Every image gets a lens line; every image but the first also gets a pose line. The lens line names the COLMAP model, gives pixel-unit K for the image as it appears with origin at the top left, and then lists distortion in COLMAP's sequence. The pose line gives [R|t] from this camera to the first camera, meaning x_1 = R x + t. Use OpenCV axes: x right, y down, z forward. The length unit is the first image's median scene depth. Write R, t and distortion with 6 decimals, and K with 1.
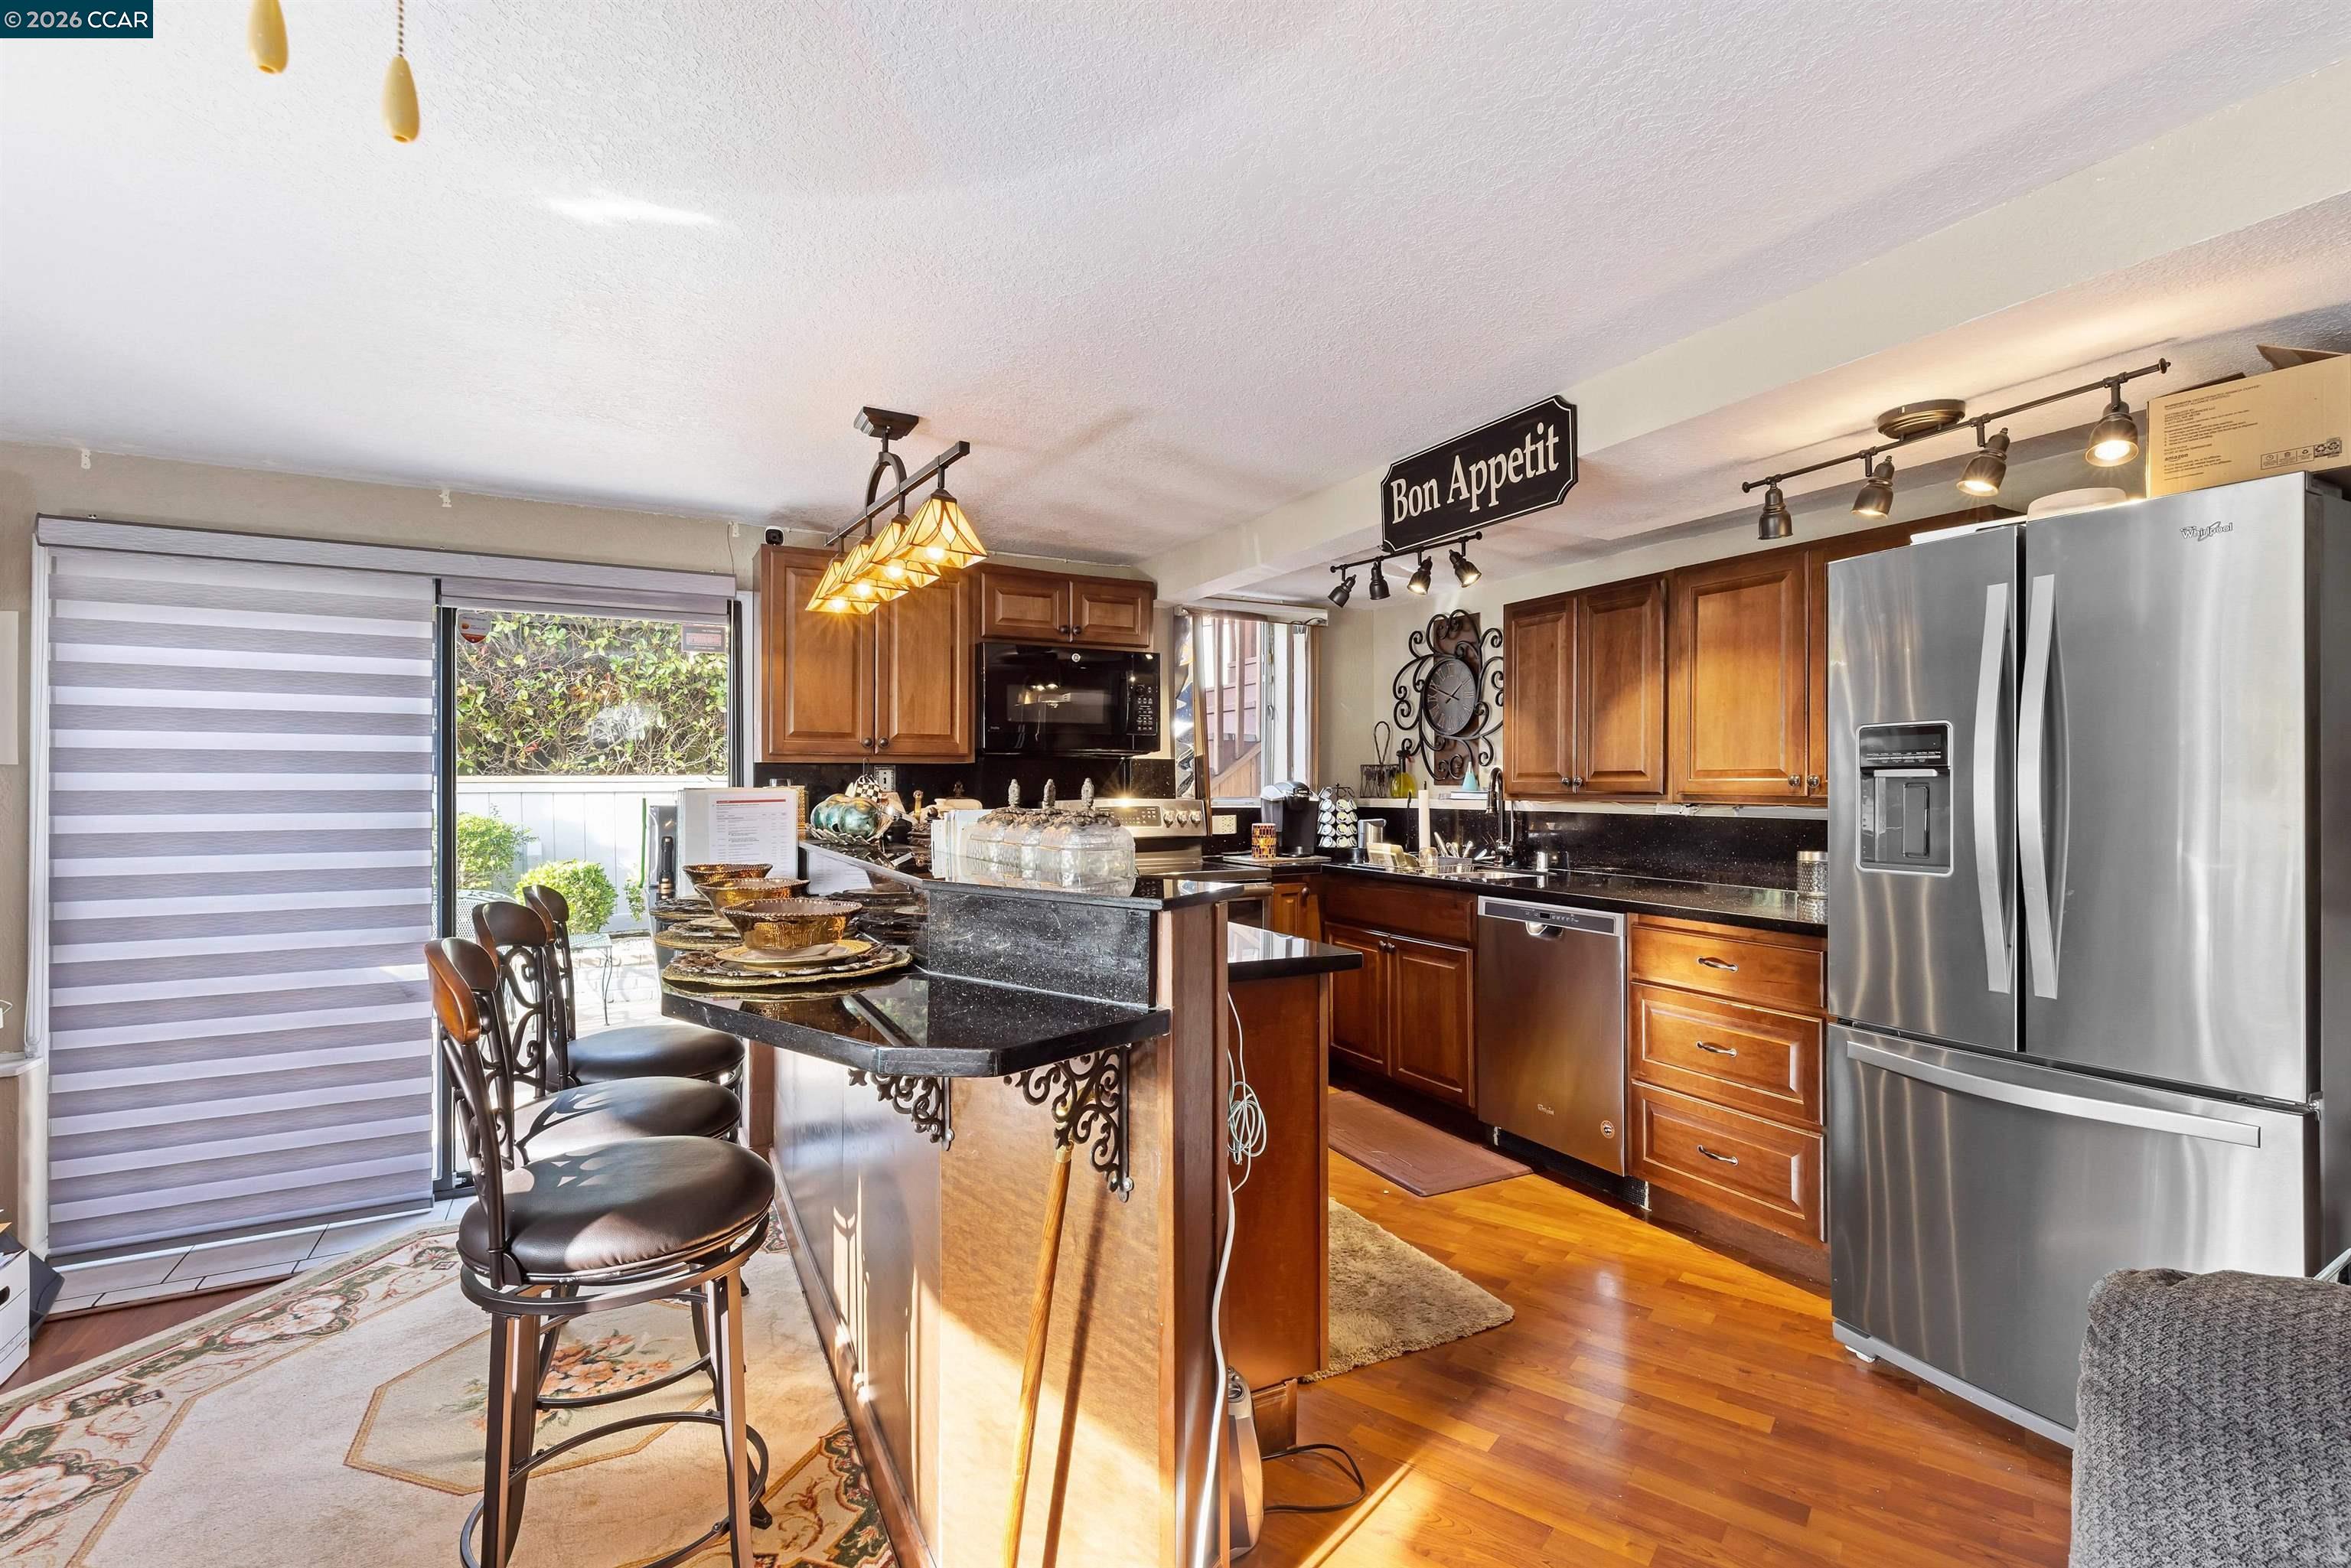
lens RADIAL K [[1017.8, 0, 1193.2], [0, 1017.8, 785.9], [0, 0, 1]] dist [0.000540, 0.000151]
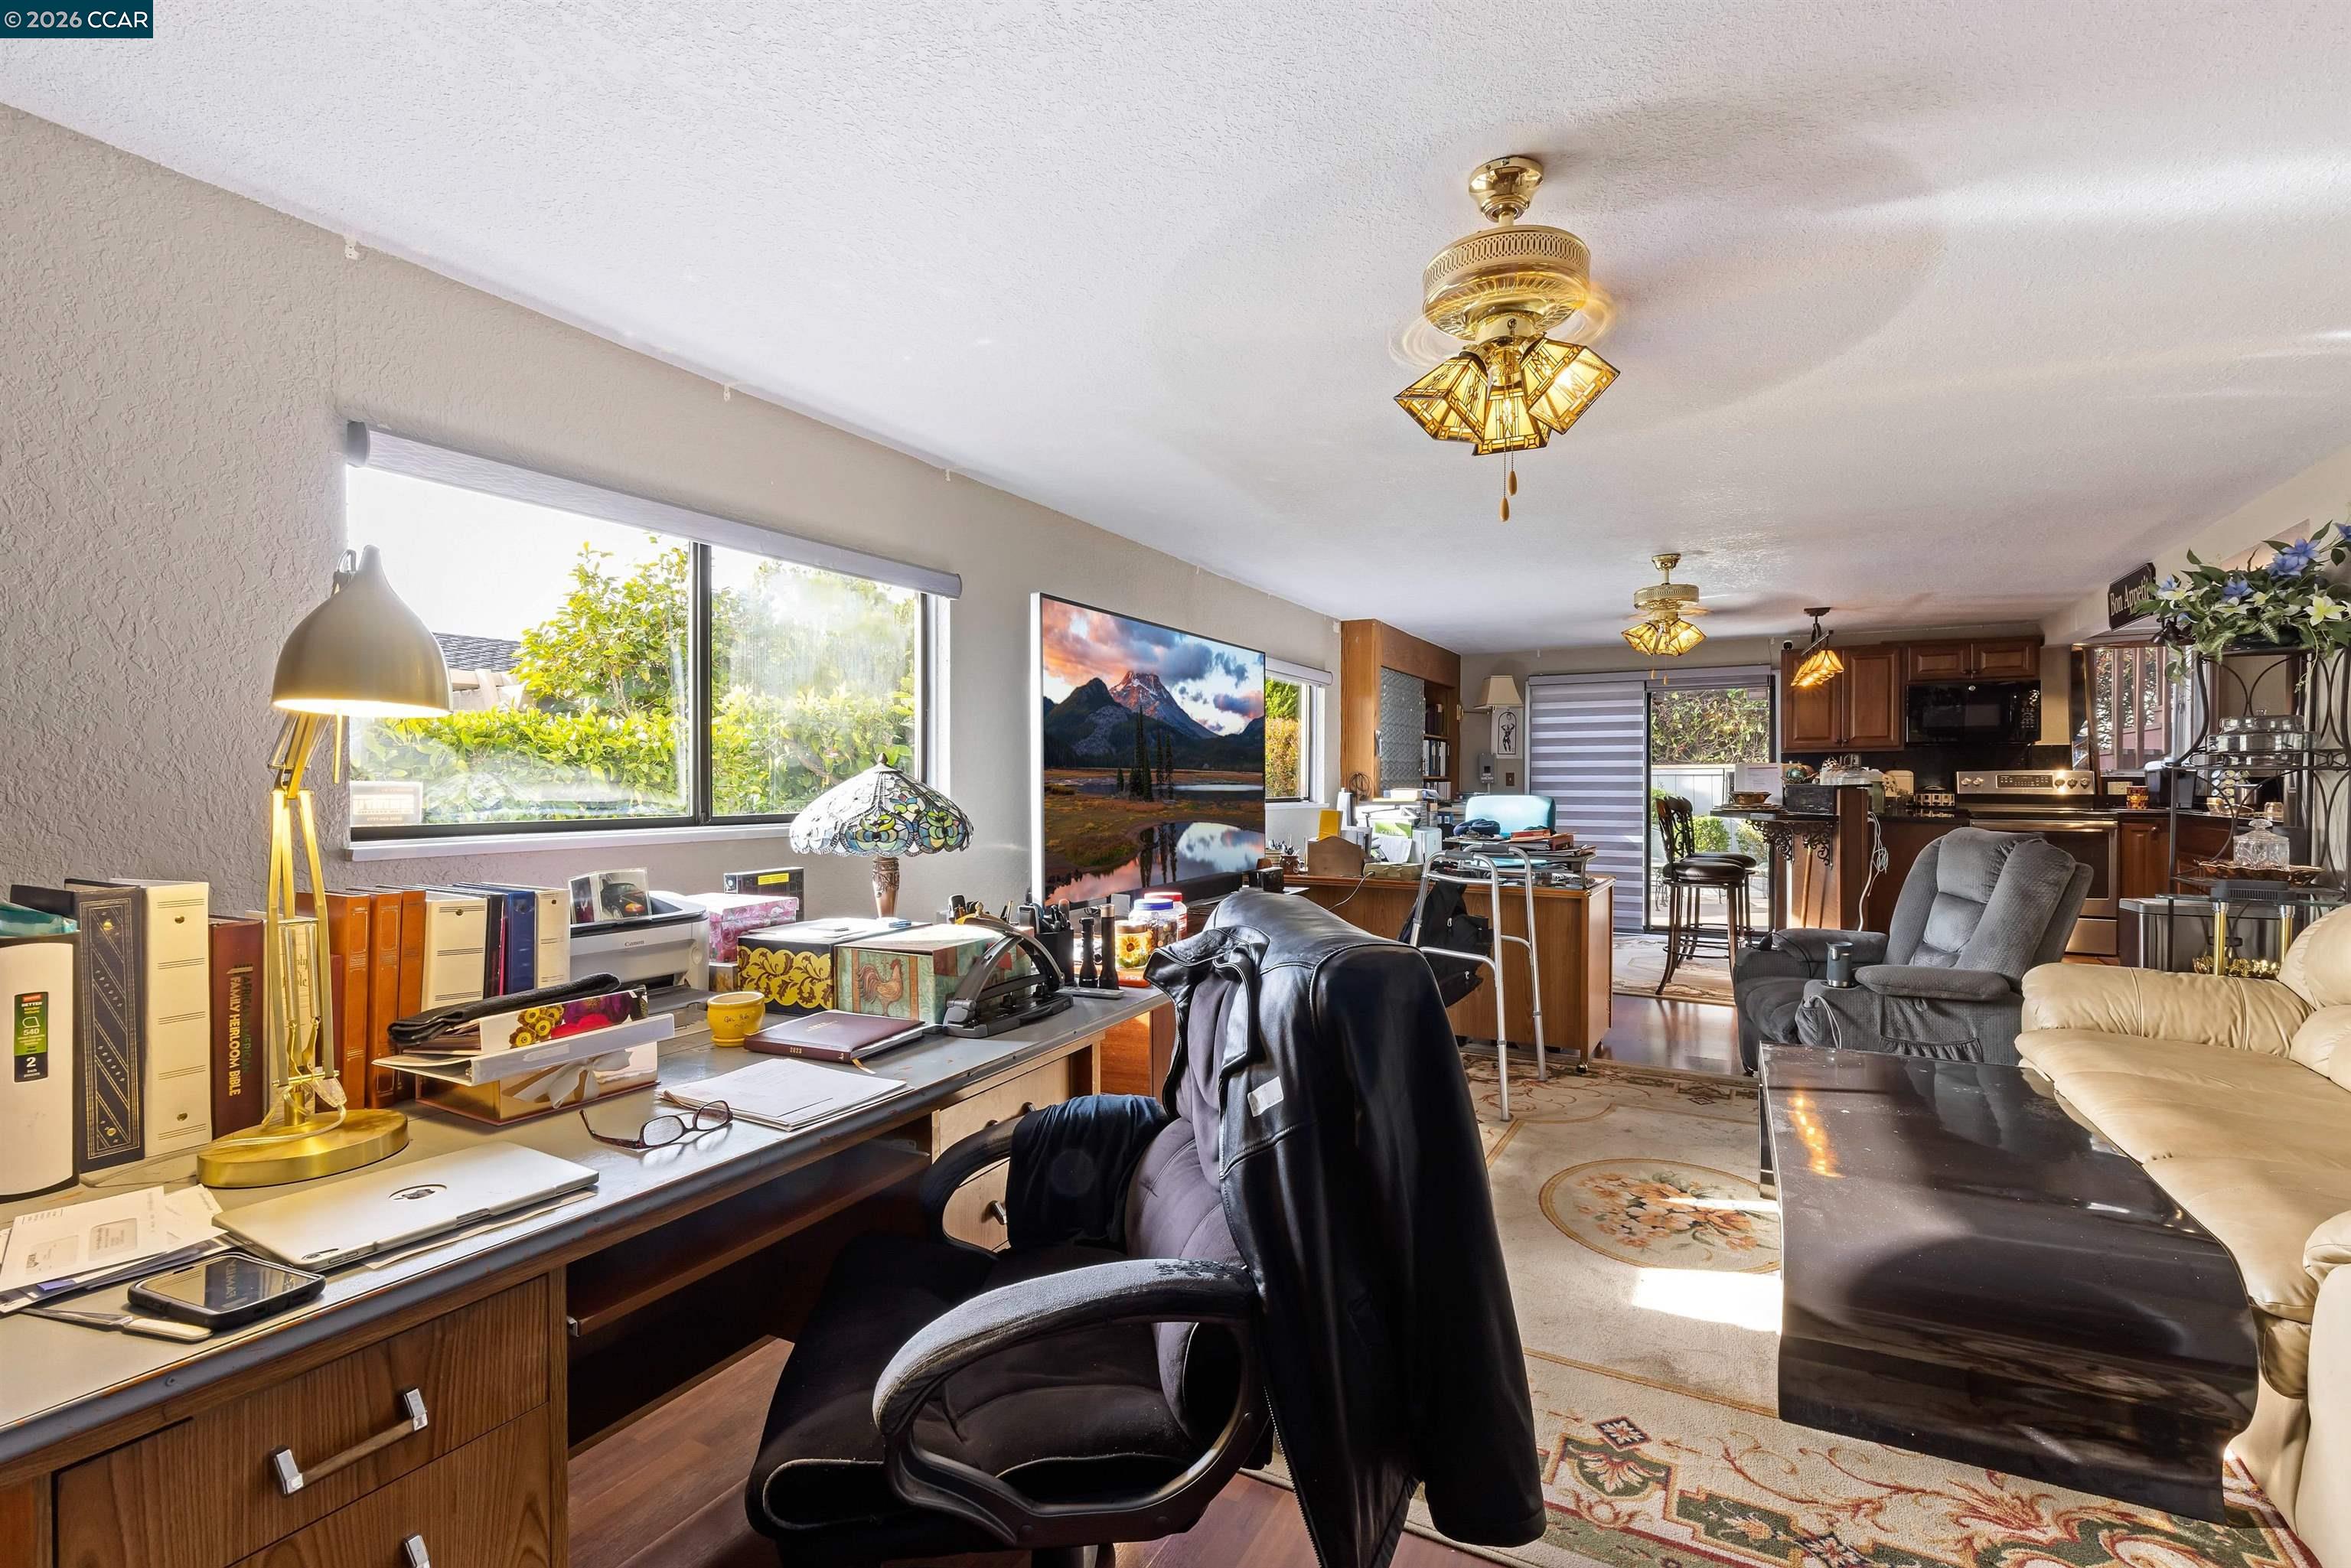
lens RADIAL K [[1061.7, 0, 1175.5], [0, 1061.7, 784.0], [0, 0, 1]] dist [0.001291, 0.000280]
pose [[0.521947, 0.001679, -0.852977, 0.801705], [-0.001811, 0.999998, 0.000860, 0.042860], [0.852976, 0.001096, 0.521949, -1.228027]]
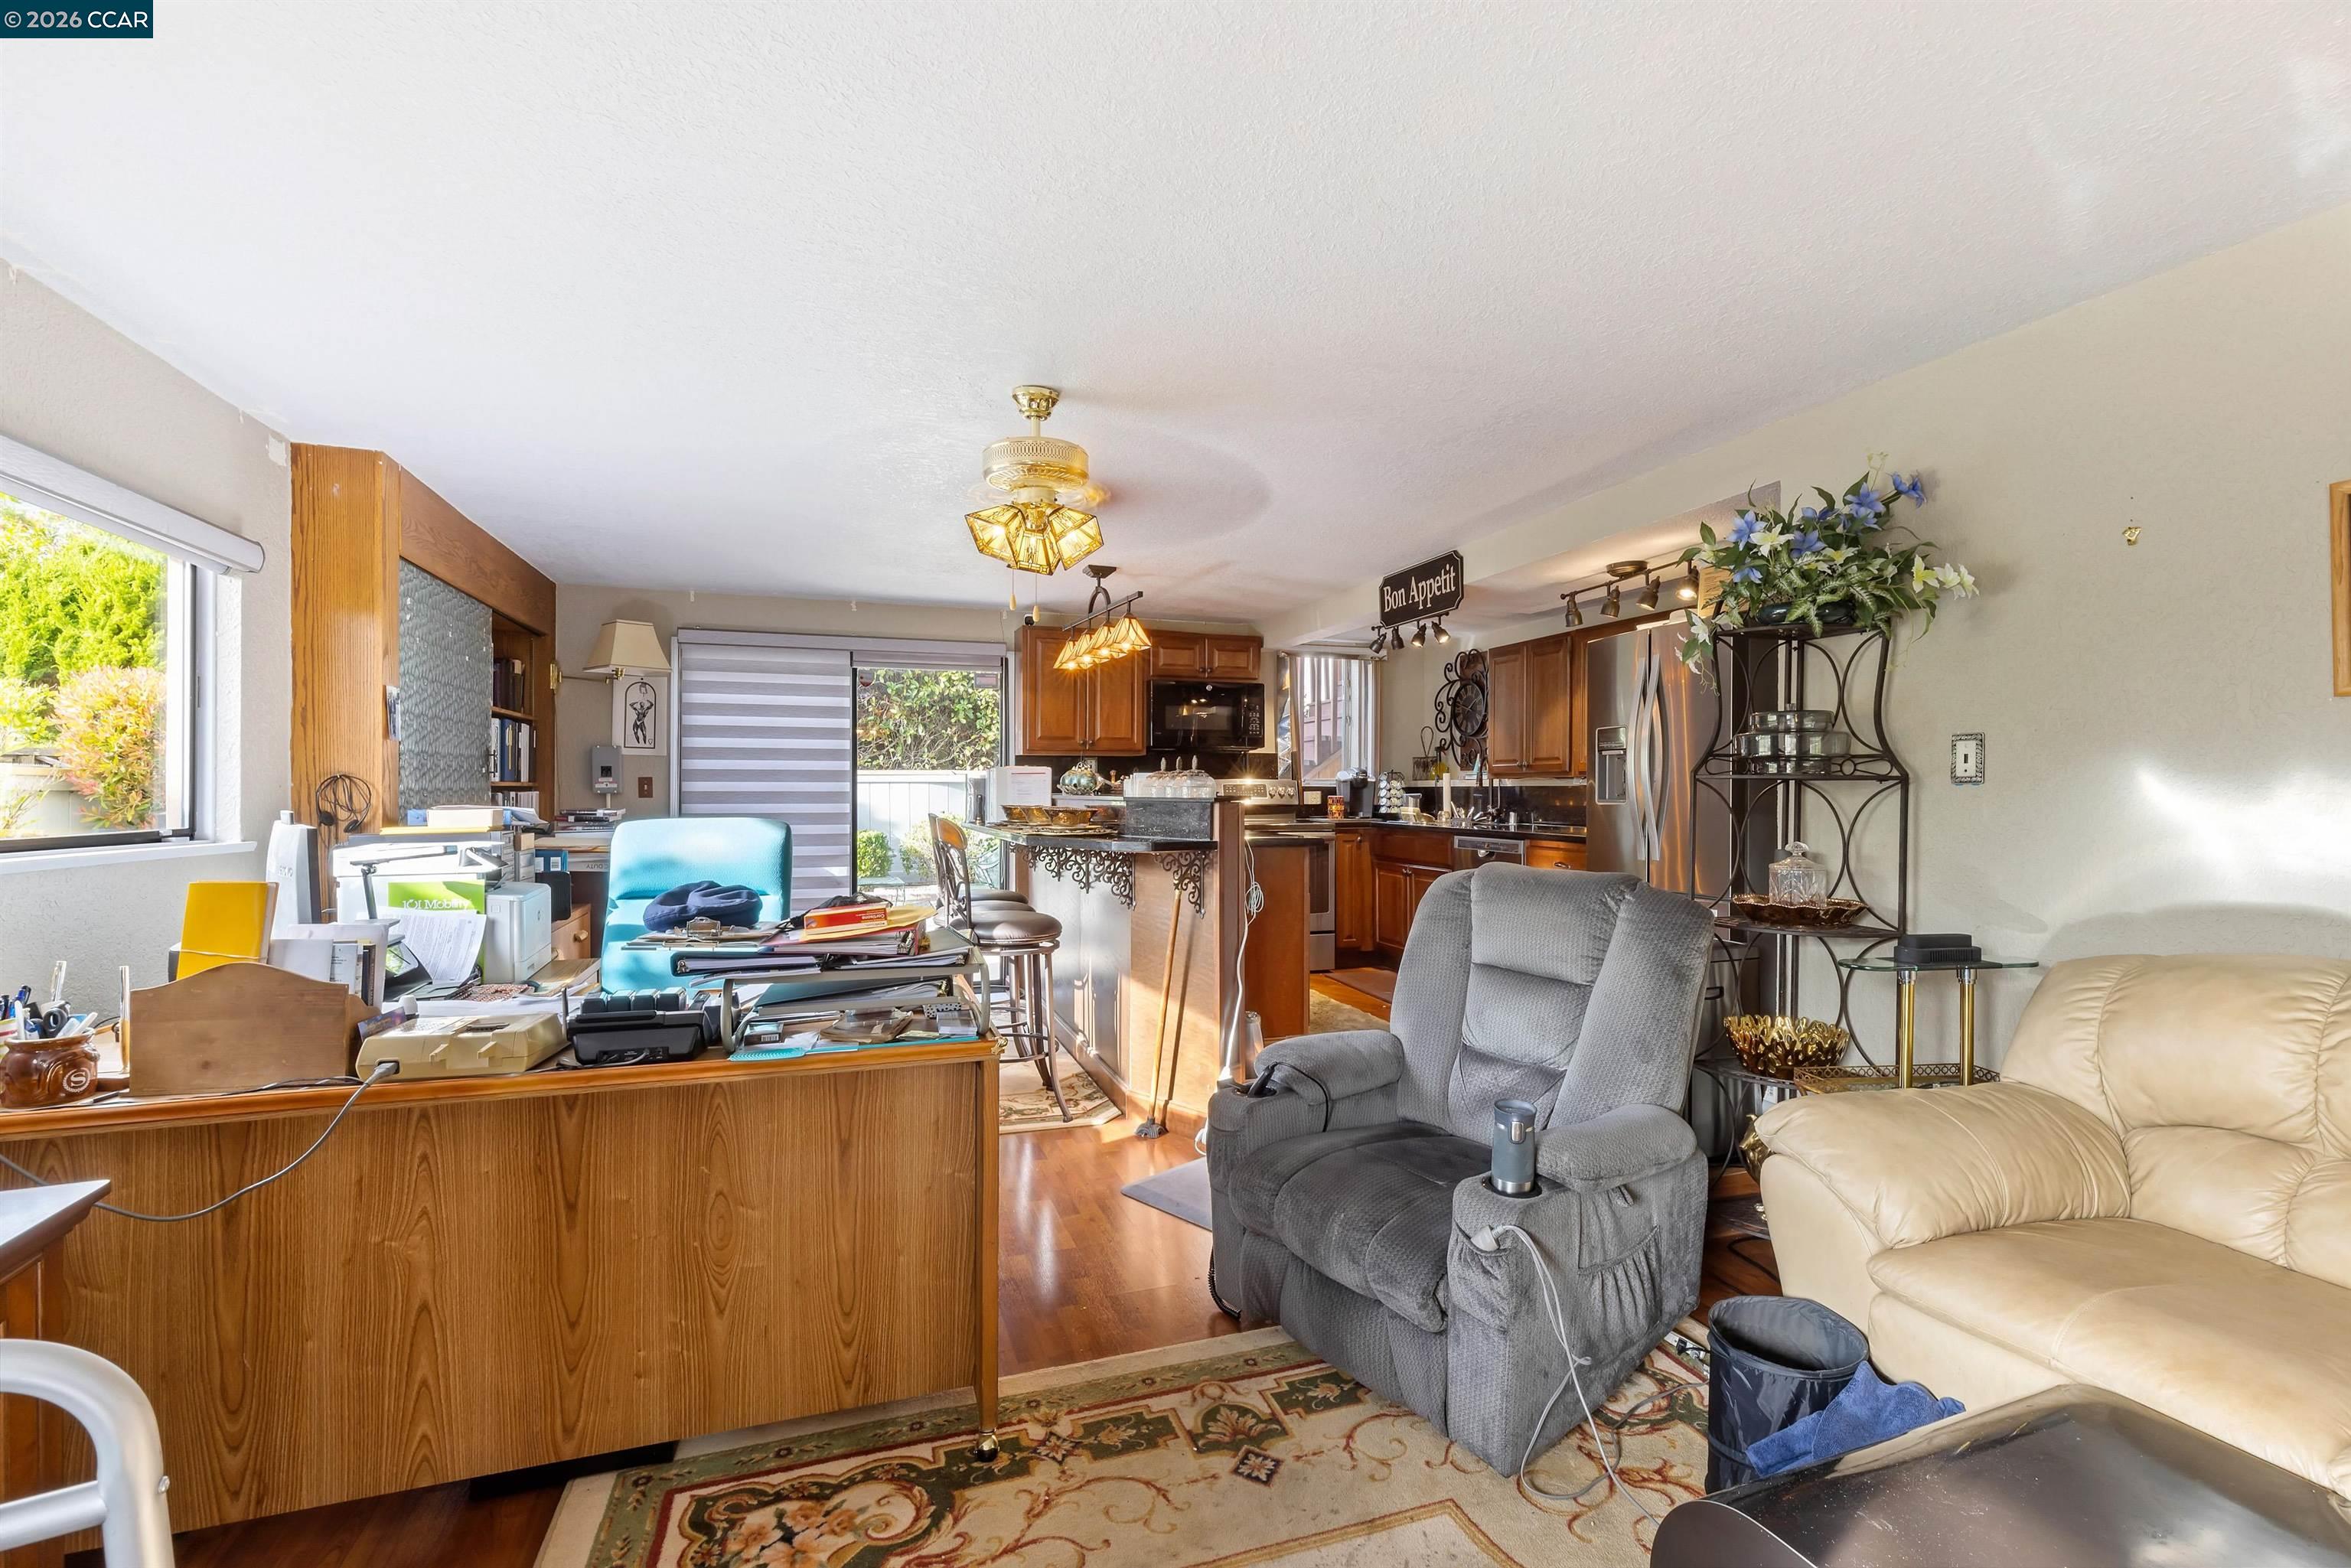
lens RADIAL K [[1039.3, 0, 1195.6], [0, 1039.3, 791.6], [0, 0, 1]] dist [0.003178, 0.000195]
pose [[0.986263, 0.001311, -0.165179, 0.142977], [-0.001362, 0.999999, -0.000197, 0.037794], [0.165179, 0.000419, 0.986264, -0.647092]]
